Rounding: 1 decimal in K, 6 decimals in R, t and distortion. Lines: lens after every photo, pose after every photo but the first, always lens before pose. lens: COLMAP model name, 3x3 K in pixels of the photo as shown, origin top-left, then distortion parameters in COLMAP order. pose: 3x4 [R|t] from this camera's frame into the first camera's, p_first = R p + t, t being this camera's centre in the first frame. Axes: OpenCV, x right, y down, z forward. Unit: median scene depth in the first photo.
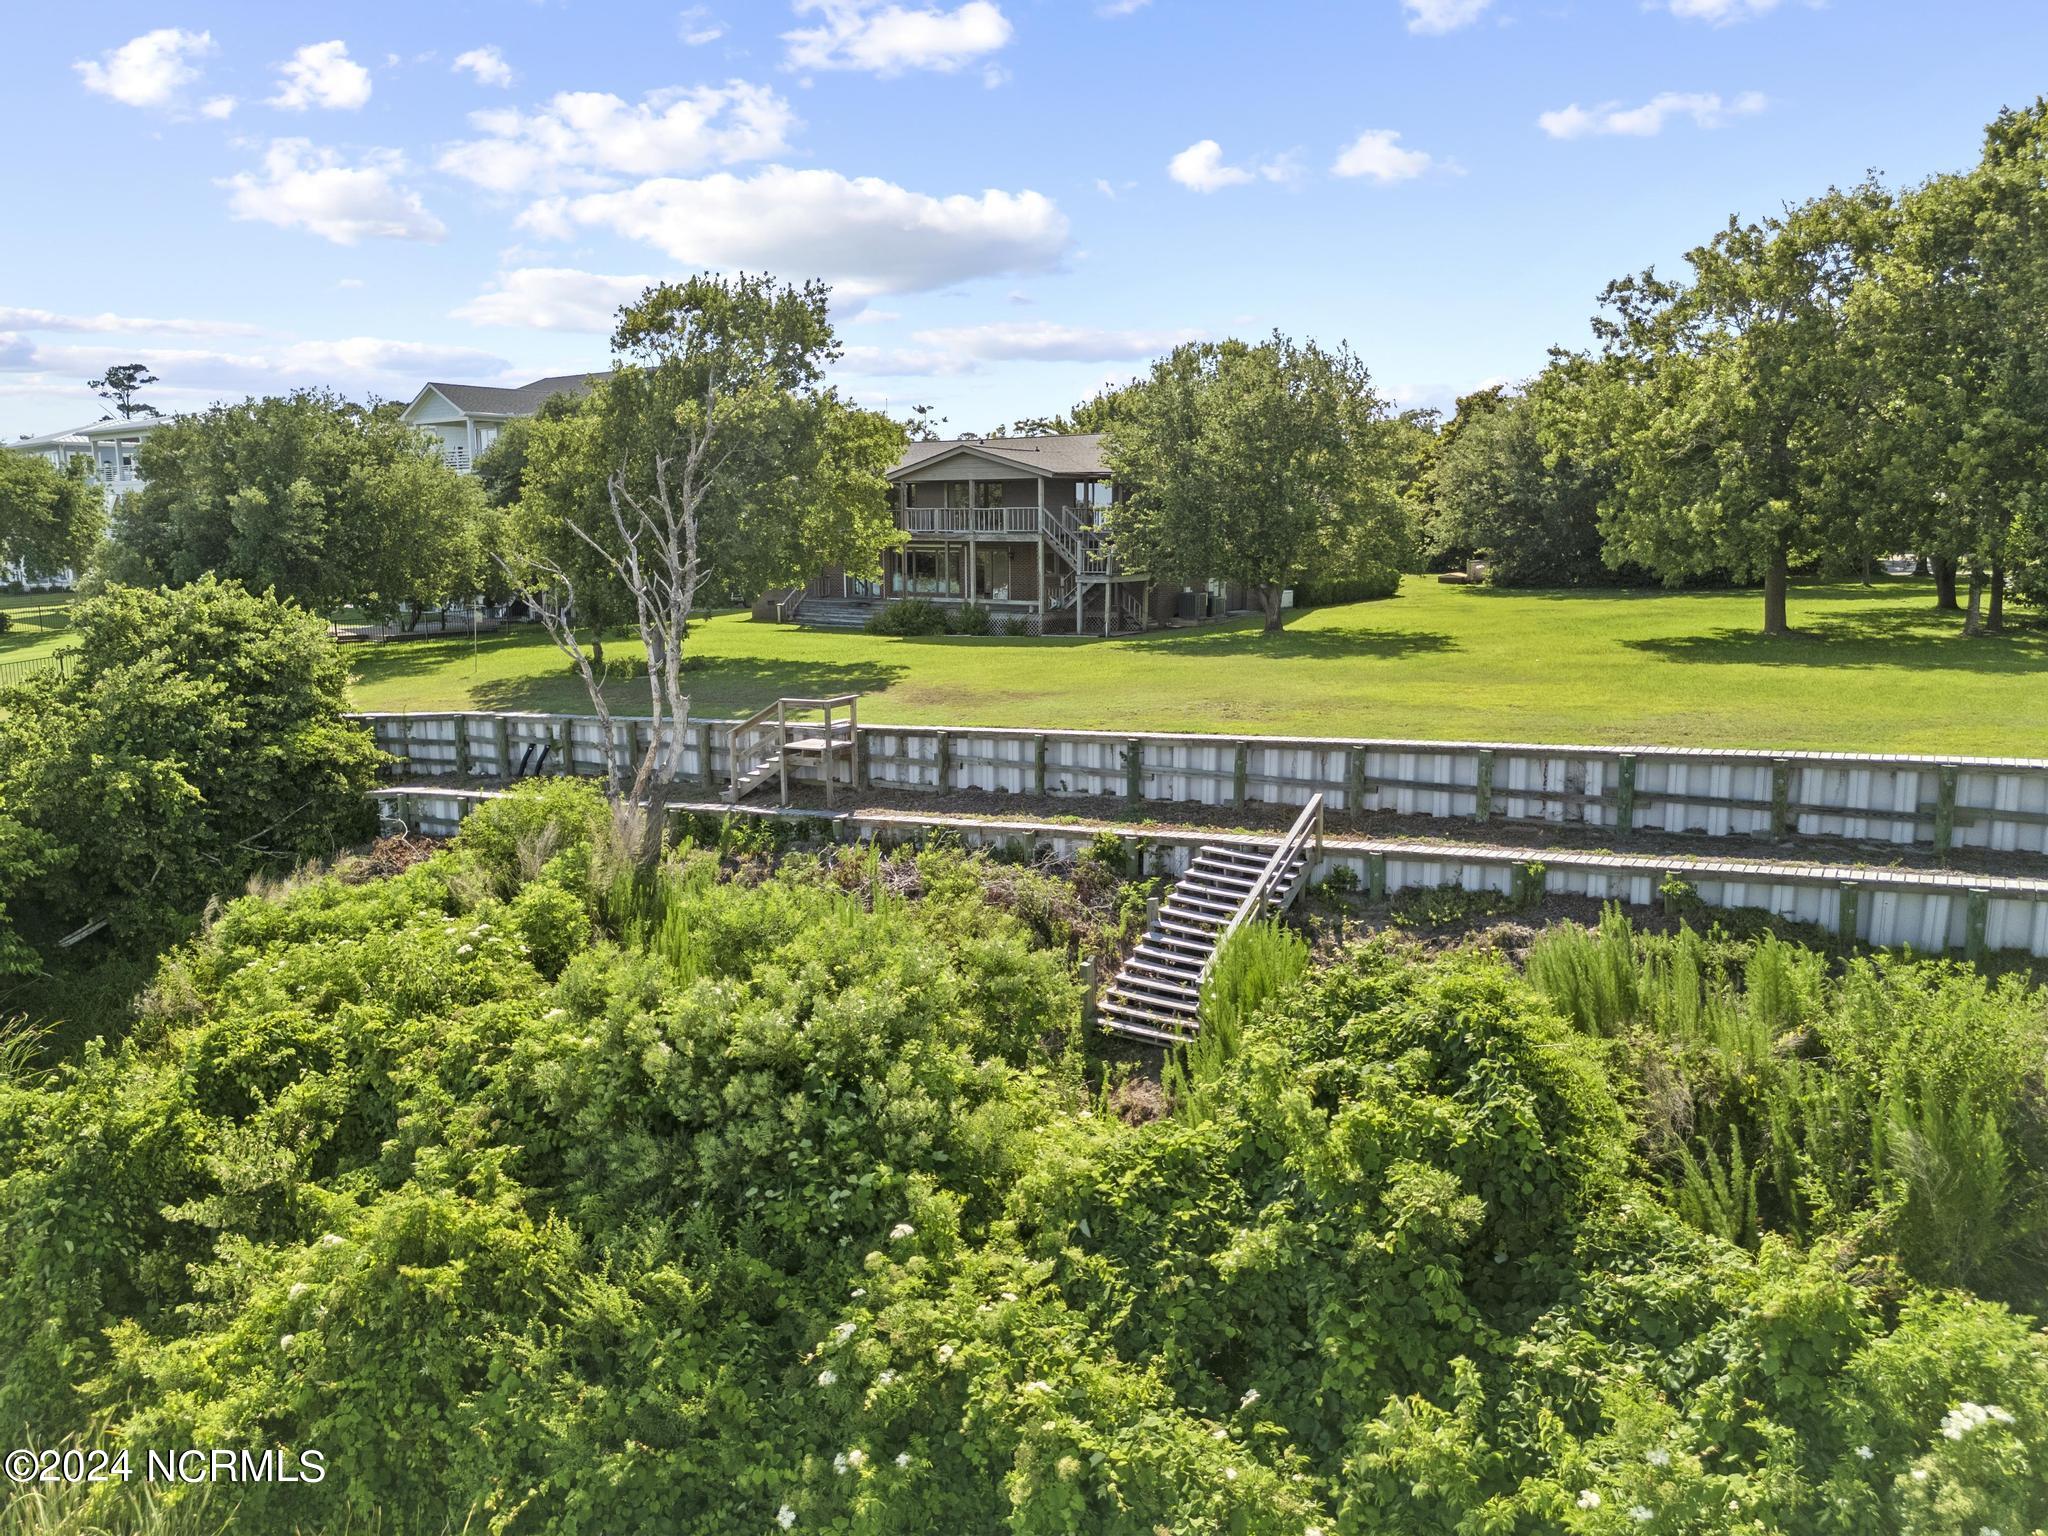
lens RADIAL K [[1508.9, 0, 1024.0], [0, 1508.9, 768.0], [0, 0, 1]] dist [0.025352, -0.024711]
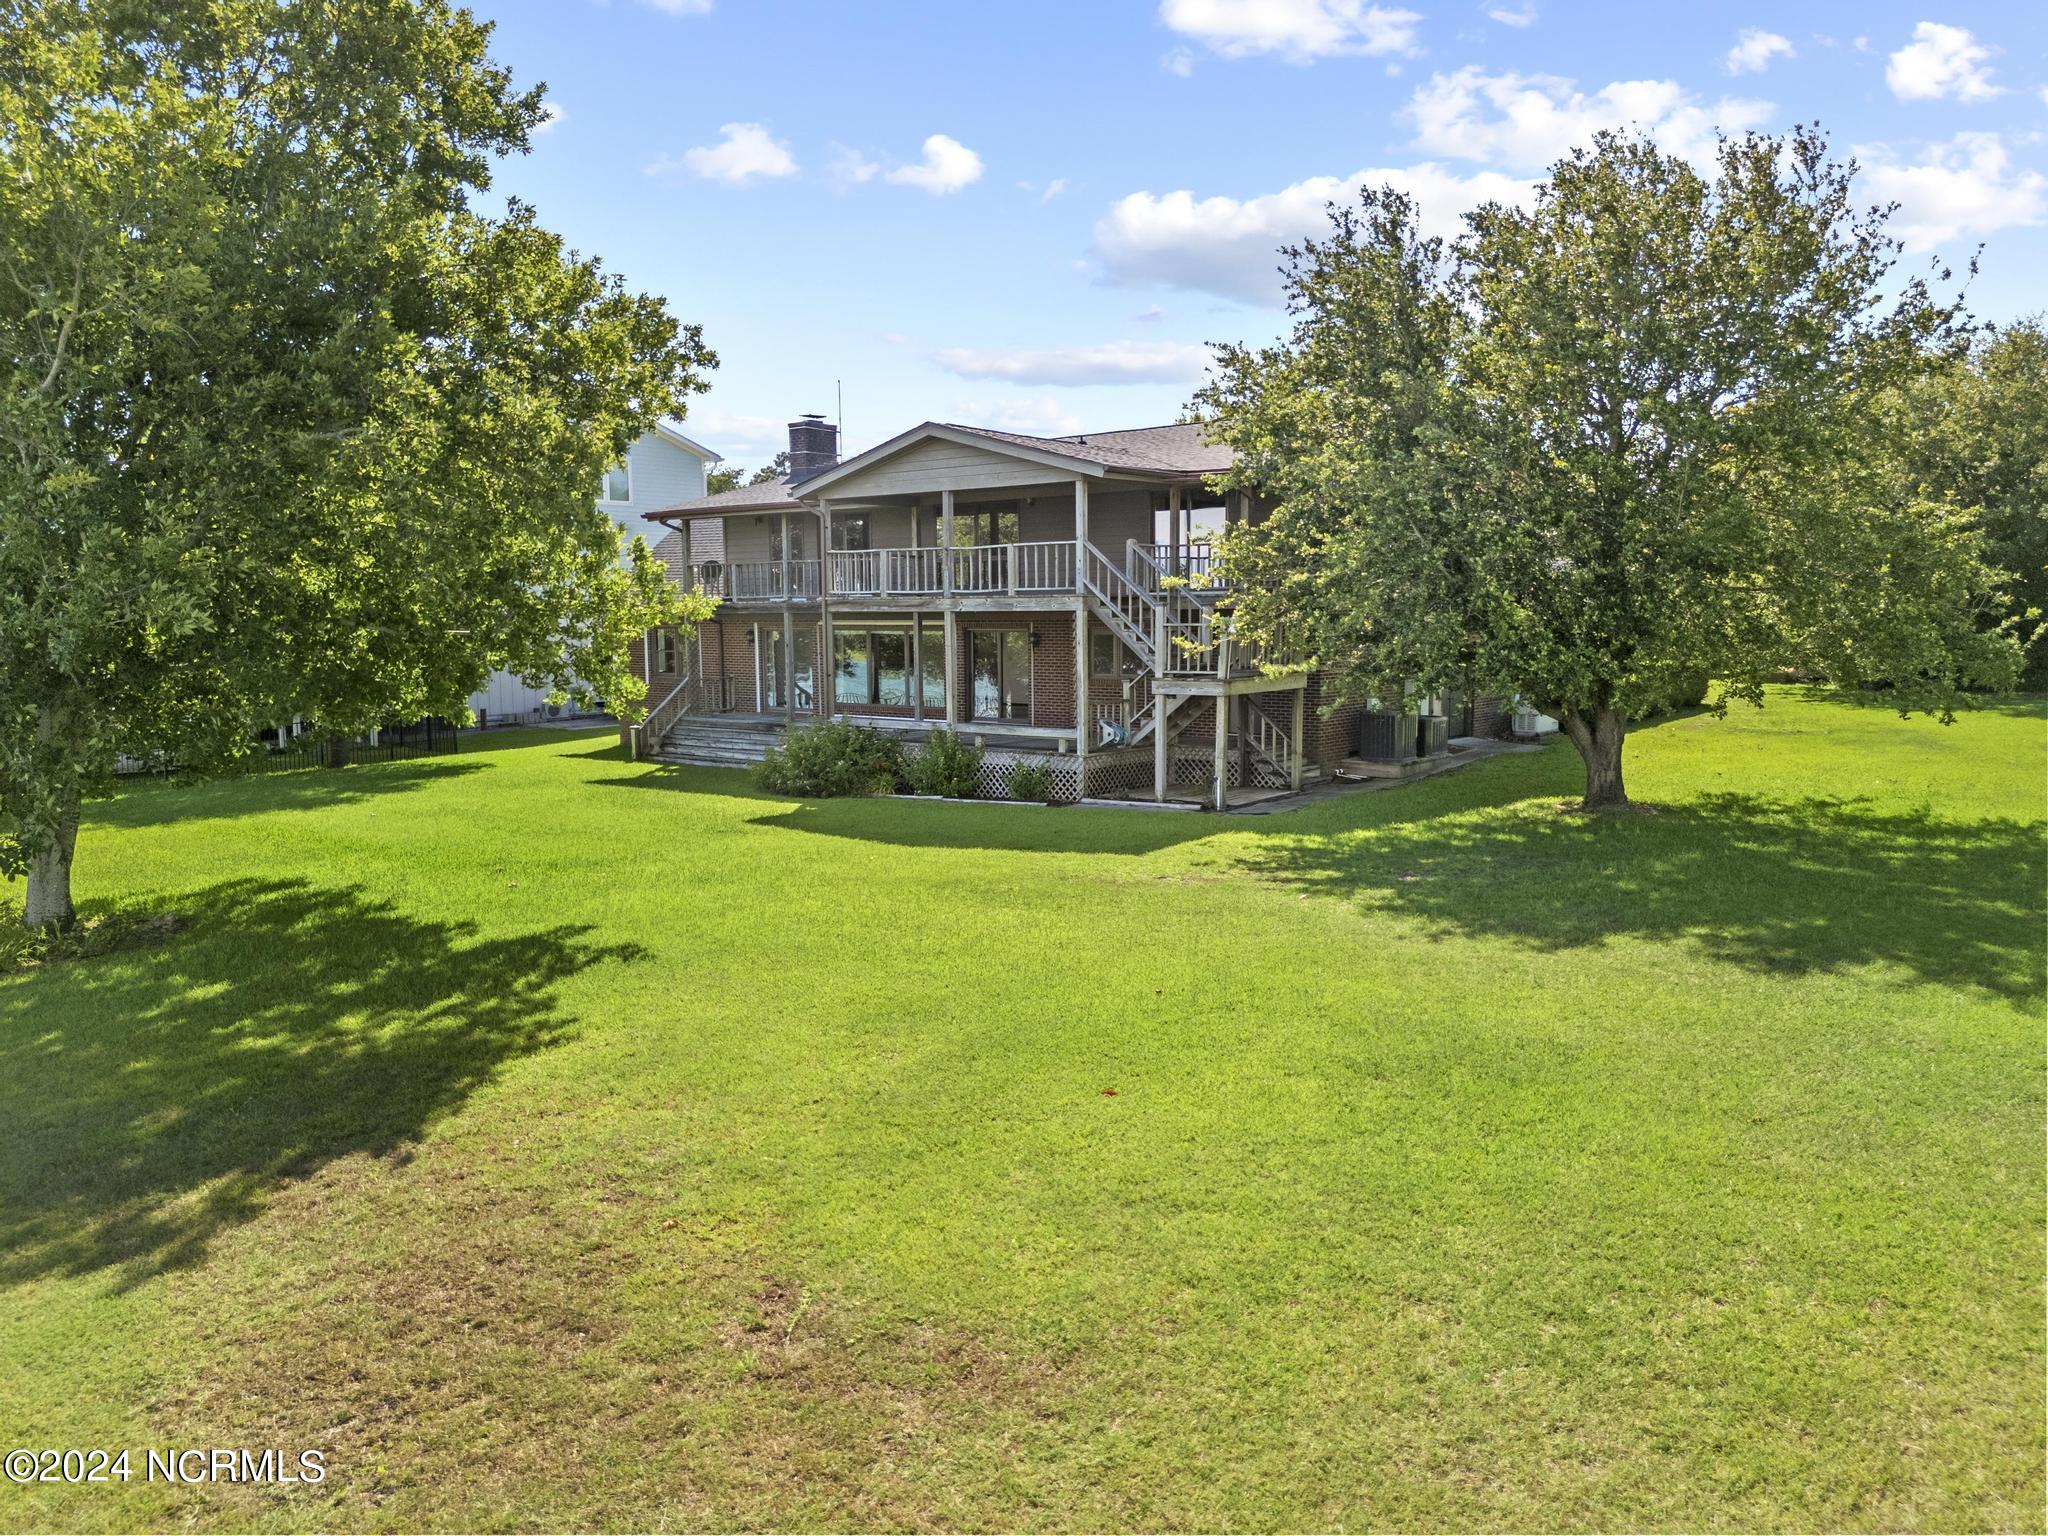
lens RADIAL K [[1508.9, 0, 1024.0], [0, 1508.9, 768.0], [0, 0, 1]] dist [0.025352, -0.024711]
pose [[0.998444, 0.004700, -0.055557, 0.019759], [-0.007391, 0.998804, -0.048334, -0.074349], [0.055264, 0.048670, 0.997285, 0.507947]]
